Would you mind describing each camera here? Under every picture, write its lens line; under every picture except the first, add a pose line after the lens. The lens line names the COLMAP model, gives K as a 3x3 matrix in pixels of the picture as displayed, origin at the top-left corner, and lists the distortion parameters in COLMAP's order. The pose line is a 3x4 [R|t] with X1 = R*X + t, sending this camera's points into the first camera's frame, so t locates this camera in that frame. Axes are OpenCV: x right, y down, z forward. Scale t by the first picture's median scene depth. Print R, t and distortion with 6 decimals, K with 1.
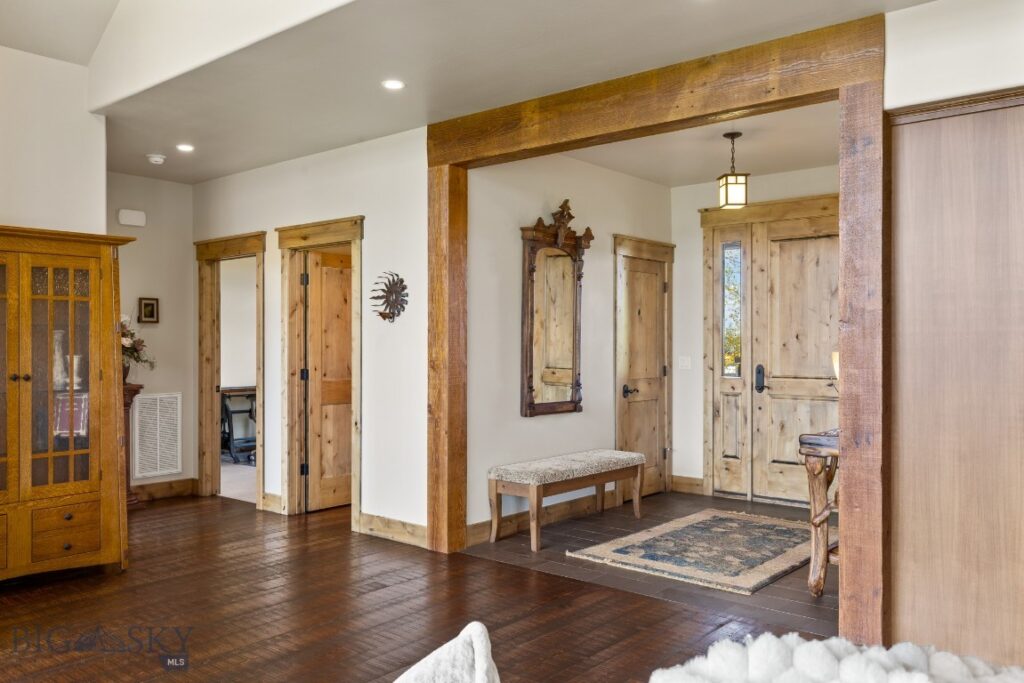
lens RADIAL K [[820.9, 0, 512.0], [0, 820.9, 342.8], [0, 0, 1]] dist [-0.003192, -0.001274]
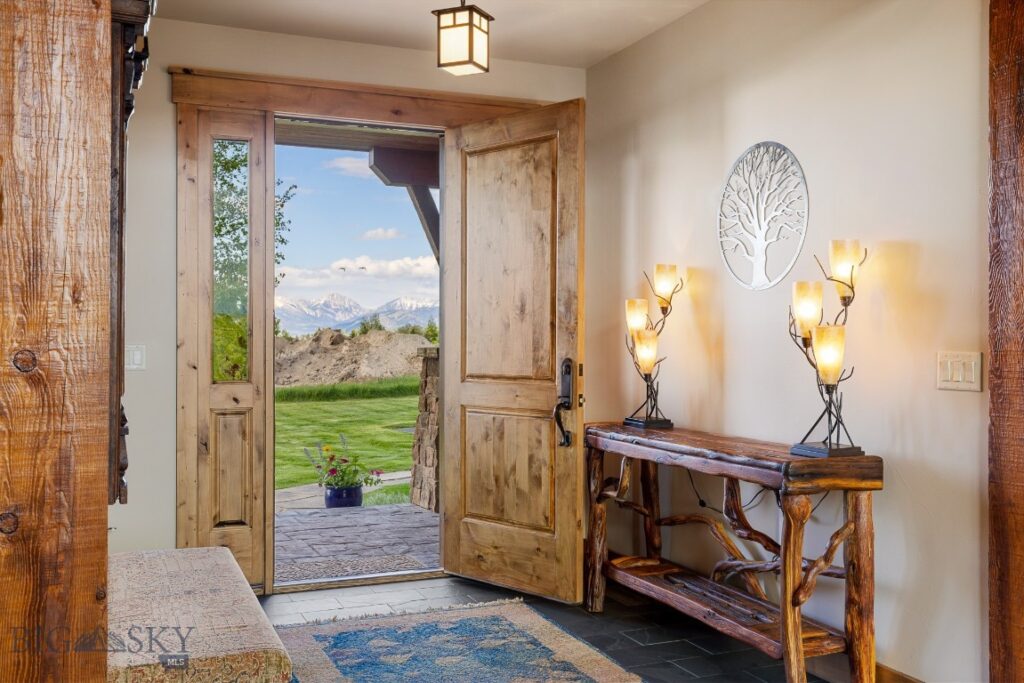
lens RADIAL K [[994.7, 0, 511.6], [0, 994.7, 343.3], [0, 0, 1]] dist [0.014413, 0.000000]
pose [[0.467103, -0.004622, 0.884191, -0.244411], [0.000989, 0.999988, 0.004704, 0.013138], [-0.884203, -0.001323, 0.467102, 0.514821]]
